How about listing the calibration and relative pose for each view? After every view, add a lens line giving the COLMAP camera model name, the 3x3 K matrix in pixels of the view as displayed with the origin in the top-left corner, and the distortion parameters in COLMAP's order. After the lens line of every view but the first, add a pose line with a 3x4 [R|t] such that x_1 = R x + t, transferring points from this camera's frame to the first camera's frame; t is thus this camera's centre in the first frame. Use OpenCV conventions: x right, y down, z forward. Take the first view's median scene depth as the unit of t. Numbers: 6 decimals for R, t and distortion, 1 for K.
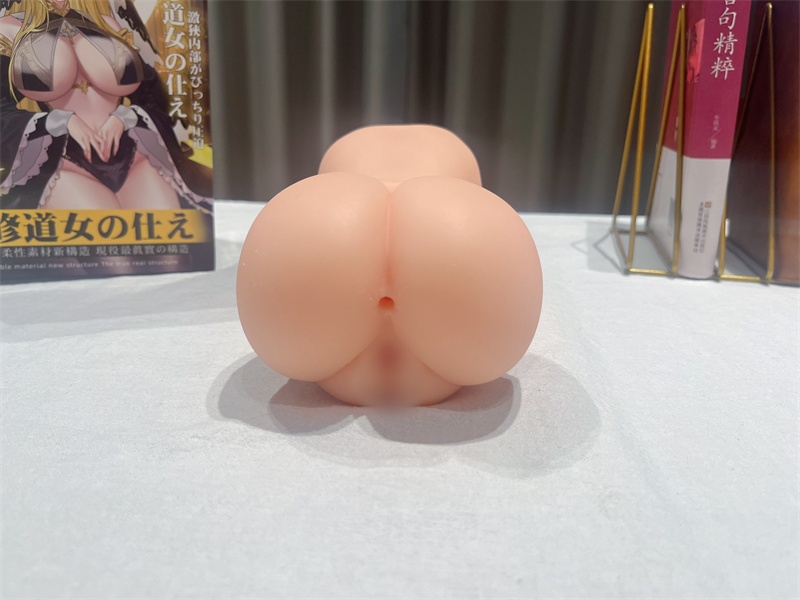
lens RADIAL K [[595.5, 0, 402.1], [0, 595.5, 302.1], [0, 0, 1]] dist [0.016395, -0.057854]
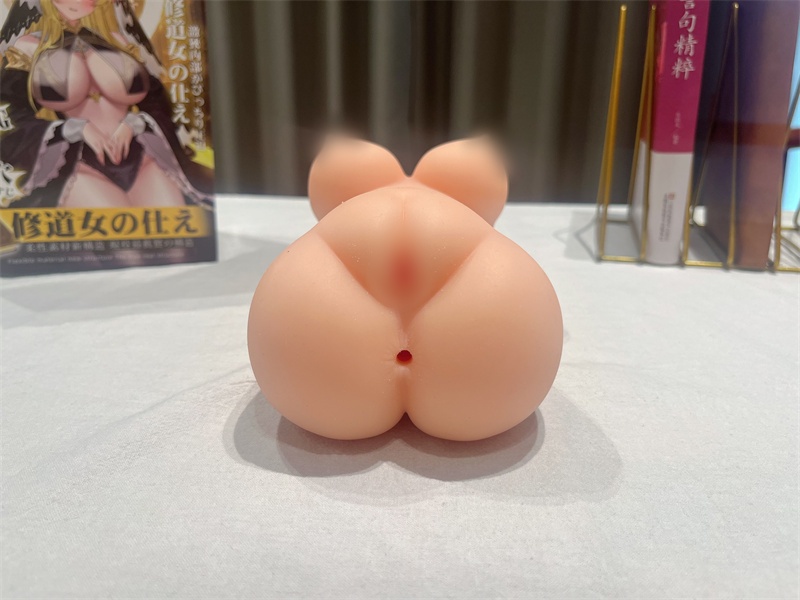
lens RADIAL K [[595.5, 0, 402.3], [0, 595.5, 303.6], [0, 0, 1]] dist [0.016395, -0.057854]
pose [[0.999697, -0.008081, -0.023267, 0.054647], [0.008525, 0.999782, 0.019076, 0.006285], [0.023108, -0.019269, 0.999547, -0.096909]]
